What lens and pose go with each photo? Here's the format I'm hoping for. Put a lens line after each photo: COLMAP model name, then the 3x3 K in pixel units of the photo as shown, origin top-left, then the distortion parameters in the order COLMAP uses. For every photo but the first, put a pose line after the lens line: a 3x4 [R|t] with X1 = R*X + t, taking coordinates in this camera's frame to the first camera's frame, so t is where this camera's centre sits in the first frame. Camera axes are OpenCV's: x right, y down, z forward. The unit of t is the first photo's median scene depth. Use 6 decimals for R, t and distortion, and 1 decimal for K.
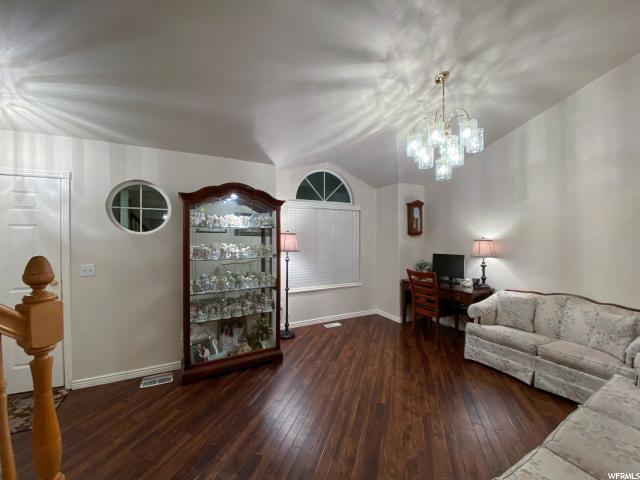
lens RADIAL K [[256.6, 0, 319.5], [0, 256.6, 238.4], [0, 0, 1]] dist [0.026645, -0.024336]
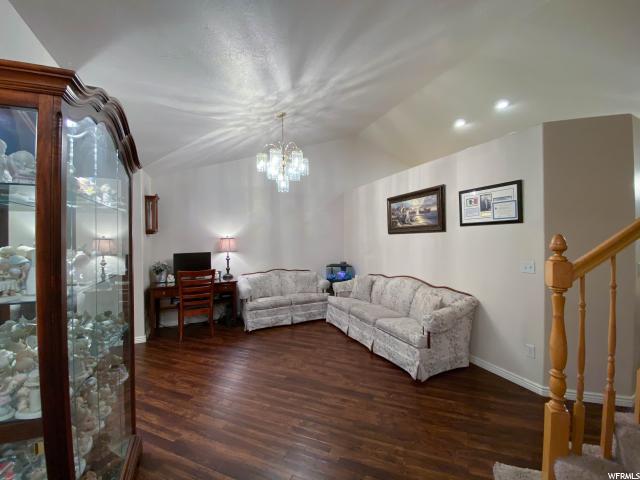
lens RADIAL K [[256.6, 0, 319.5], [0, 256.6, 238.4], [0, 0, 1]] dist [0.026645, -0.024336]
pose [[0.058308, -0.003458, 0.998293, -0.667513], [0.016250, 0.999865, 0.002515, 0.013359], [-0.998166, 0.016075, 0.058357, 0.577356]]
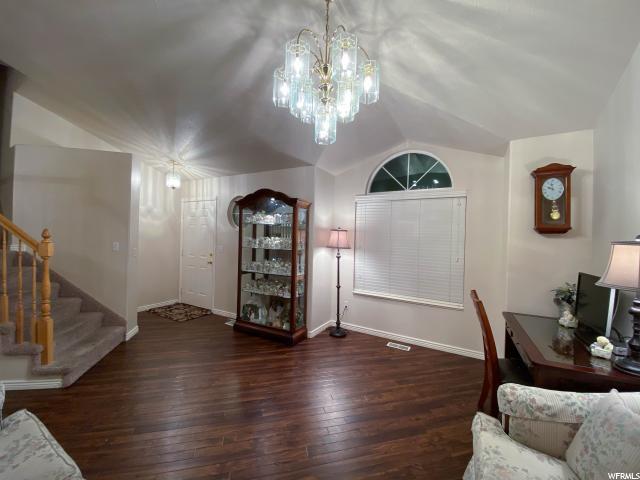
lens RADIAL K [[256.6, 0, 319.5], [0, 256.6, 238.4], [0, 0, 1]] dist [0.026645, -0.024336]
pose [[0.543382, 0.021301, -0.839215, 0.810421], [-0.032538, 0.999461, 0.004300, 0.014388], [0.838855, 0.024970, 0.543783, 0.495489]]
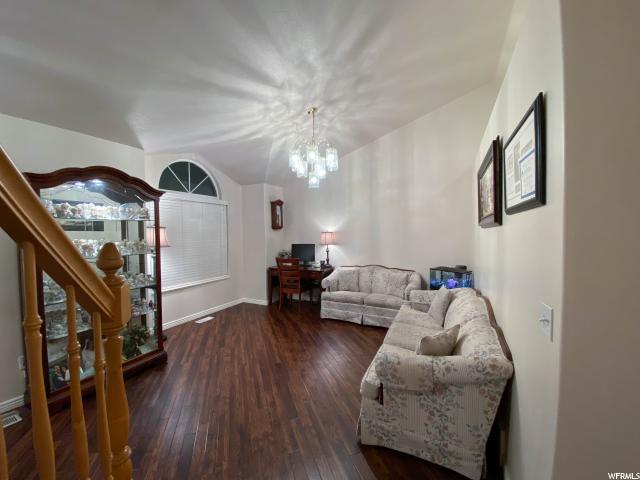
lens RADIAL K [[256.6, 0, 319.5], [0, 256.6, 238.4], [0, 0, 1]] dist [0.026645, -0.024336]
pose [[0.809085, -0.024510, 0.587180, -0.235520], [0.012449, 0.999621, 0.024572, 0.006721], [-0.587559, -0.012571, 0.809083, -0.091201]]
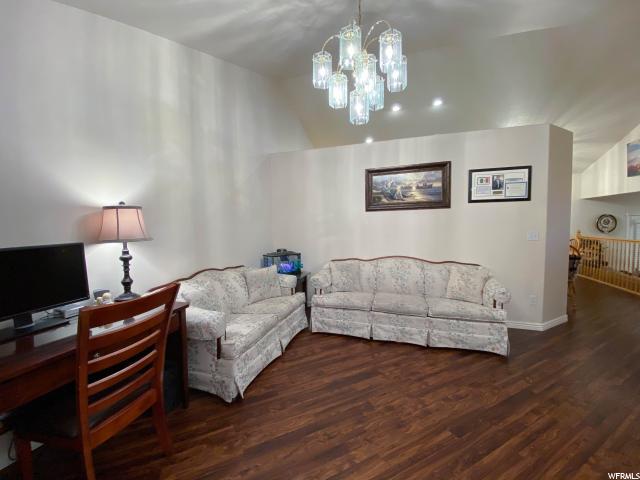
lens RADIAL K [[256.6, 0, 319.5], [0, 256.6, 238.4], [0, 0, 1]] dist [0.026645, -0.024336]
pose [[-0.700207, -0.033761, 0.713141, 0.010250], [0.014778, 0.997982, 0.061756, 0.048924], [-0.713787, 0.053781, -0.698295, 1.275111]]
